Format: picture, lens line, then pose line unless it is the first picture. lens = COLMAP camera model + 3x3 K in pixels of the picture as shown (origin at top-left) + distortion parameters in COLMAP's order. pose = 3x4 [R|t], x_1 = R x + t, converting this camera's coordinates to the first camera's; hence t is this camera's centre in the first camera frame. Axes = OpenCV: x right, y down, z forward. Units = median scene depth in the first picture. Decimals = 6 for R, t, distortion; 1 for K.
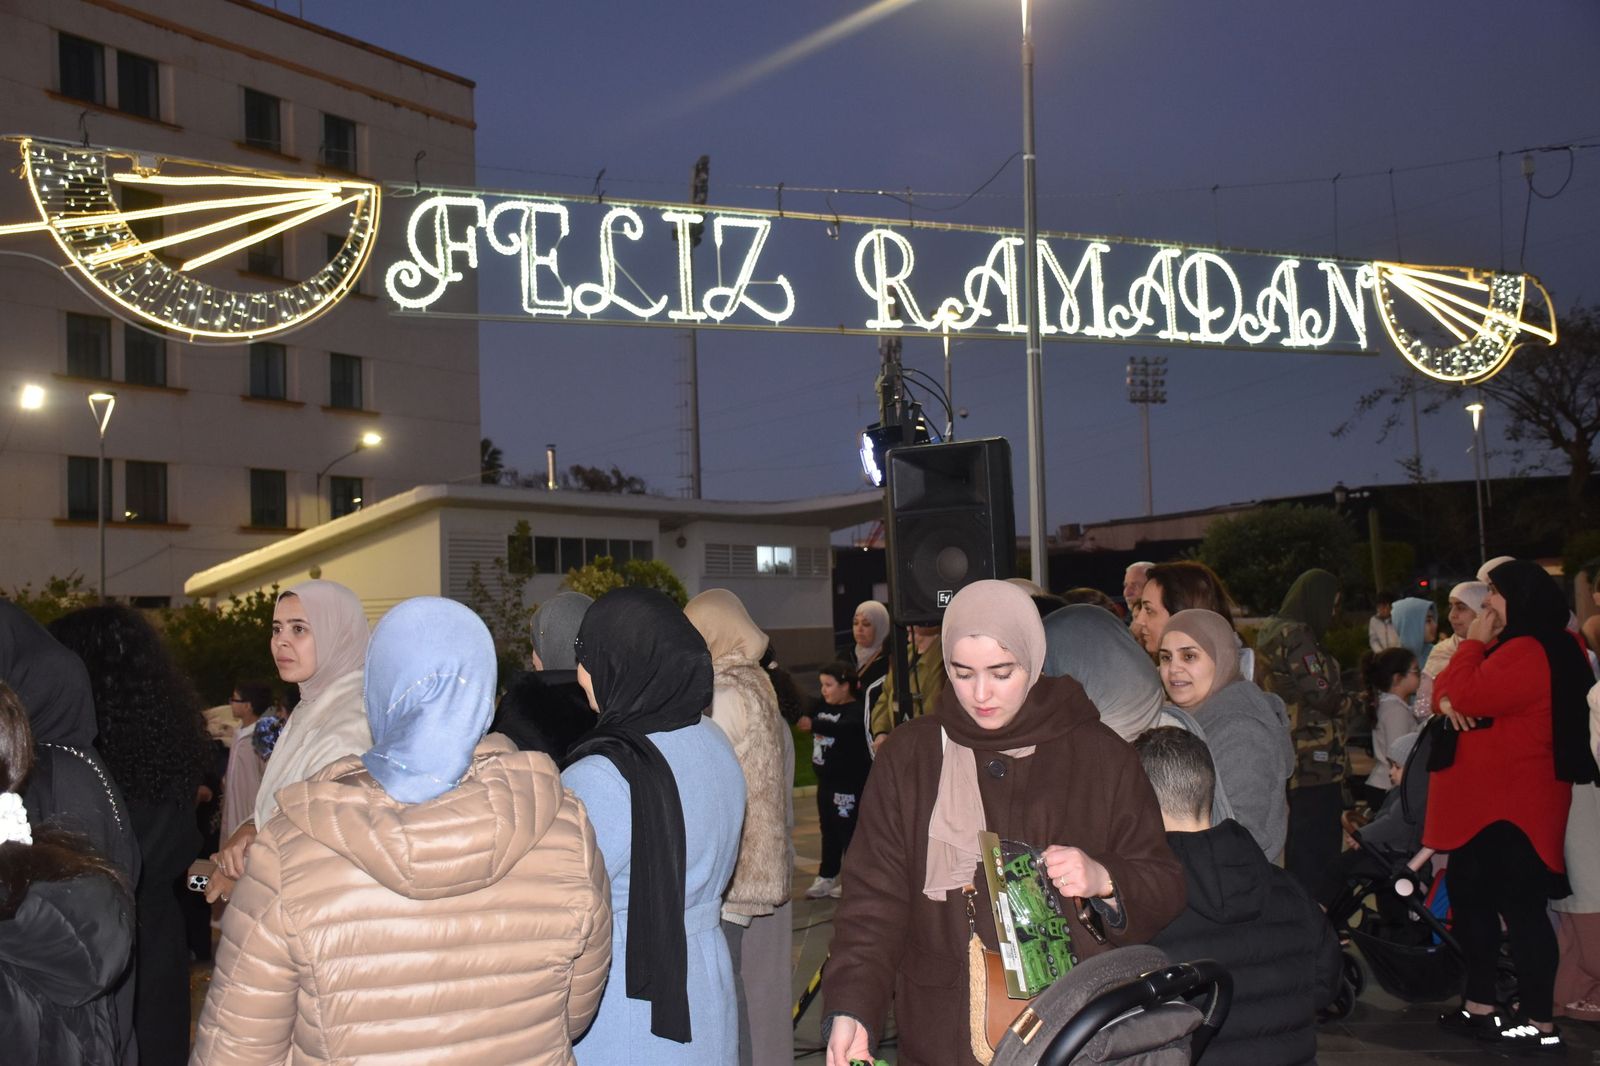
lens RADIAL K [[1871.1, 0, 759.0], [0, 1871.1, 534.7], [0, 0, 1]] dist [0.091957, 0.000000]
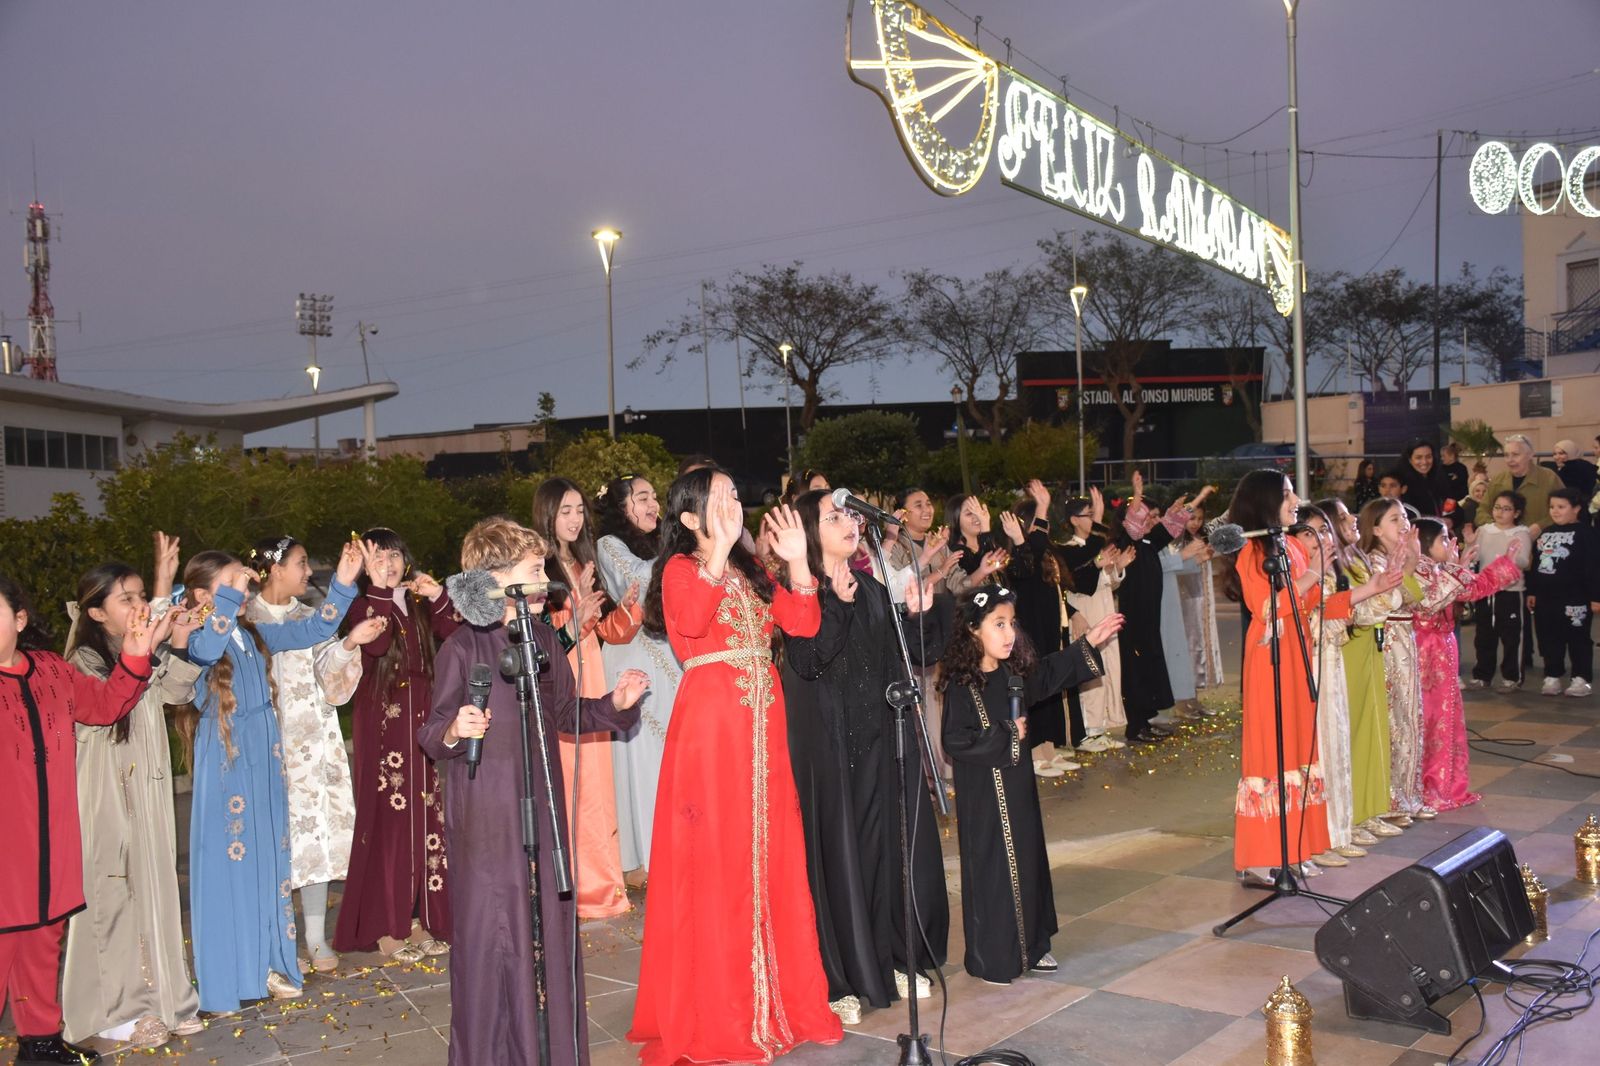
lens RADIAL K [[1635.8, 0, 801.4], [0, 1635.8, 528.7], [0, 0, 1]] dist [0.016004, 0.000000]
pose [[0.852997, -0.006963, 0.521870, -0.734128], [-0.014887, 0.999180, 0.037664, 0.048578], [-0.521704, -0.039897, 0.852193, 0.205637]]
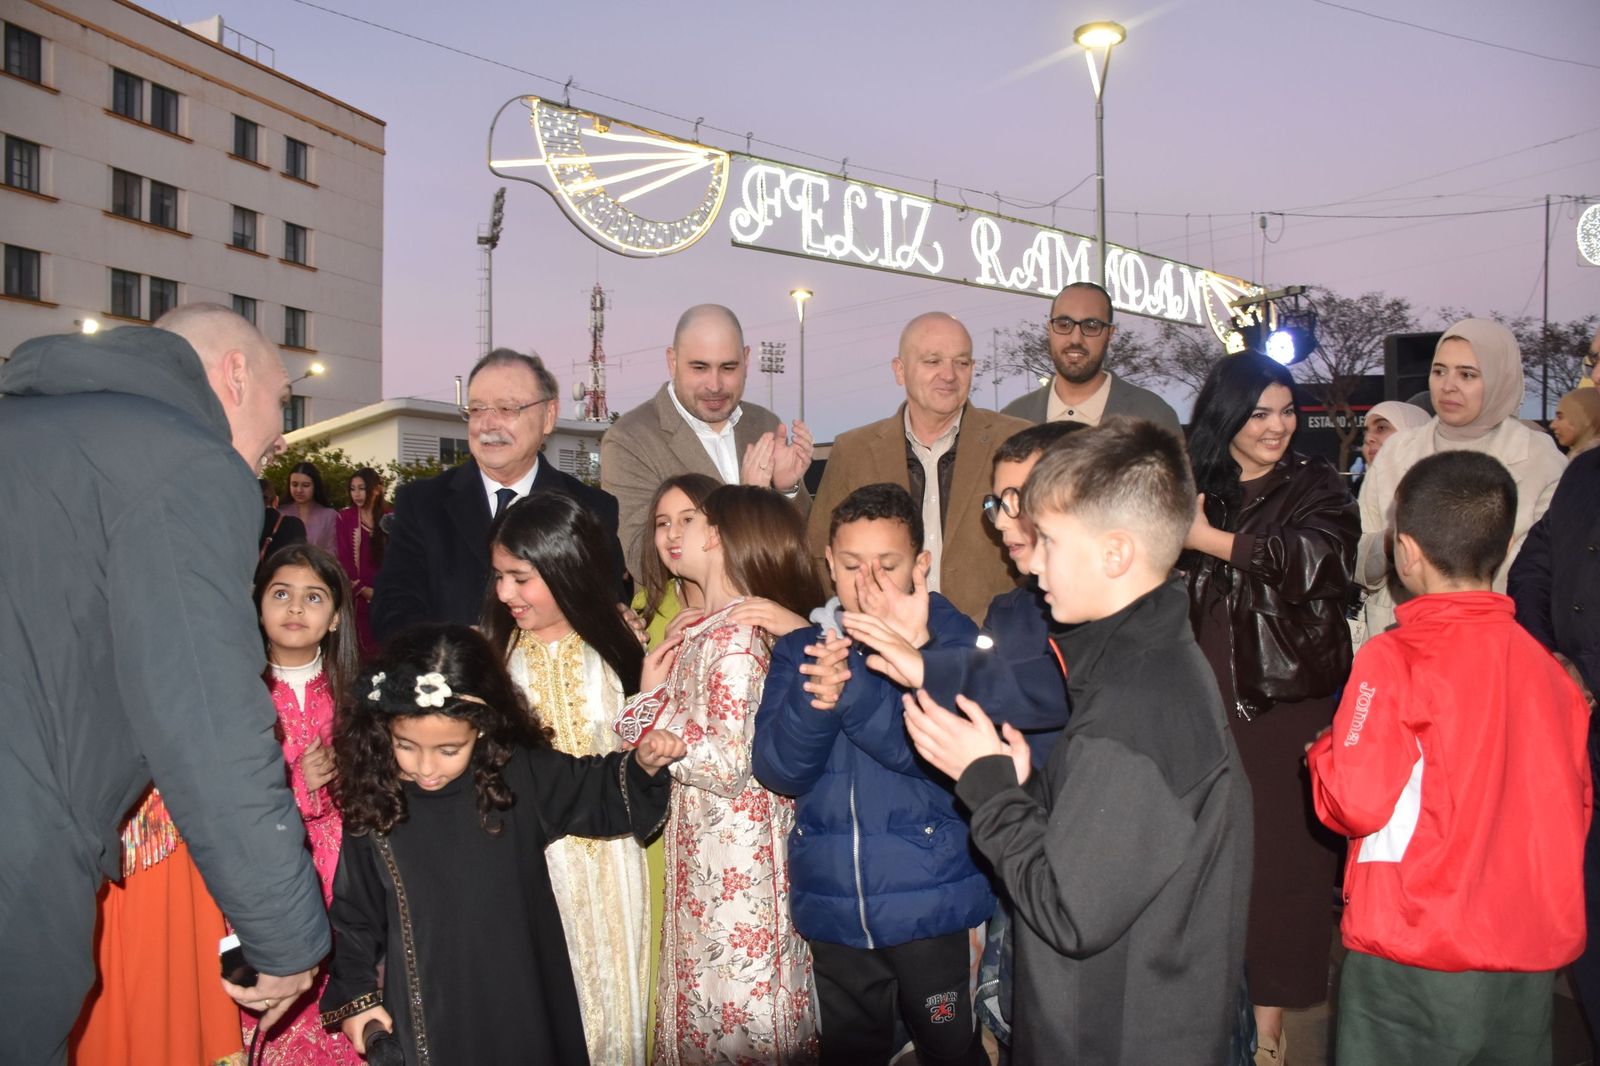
lens RADIAL K [[1257.4, 0, 785.1], [0, 1257.4, 532.8], [0, 0, 1]] dist [-0.148437, 0.101783]
pose [[0.970238, 0.015874, 0.241632, -0.346624], [-0.030015, 0.998038, 0.054955, 0.041603], [-0.240286, -0.060572, 0.968811, 0.065343]]
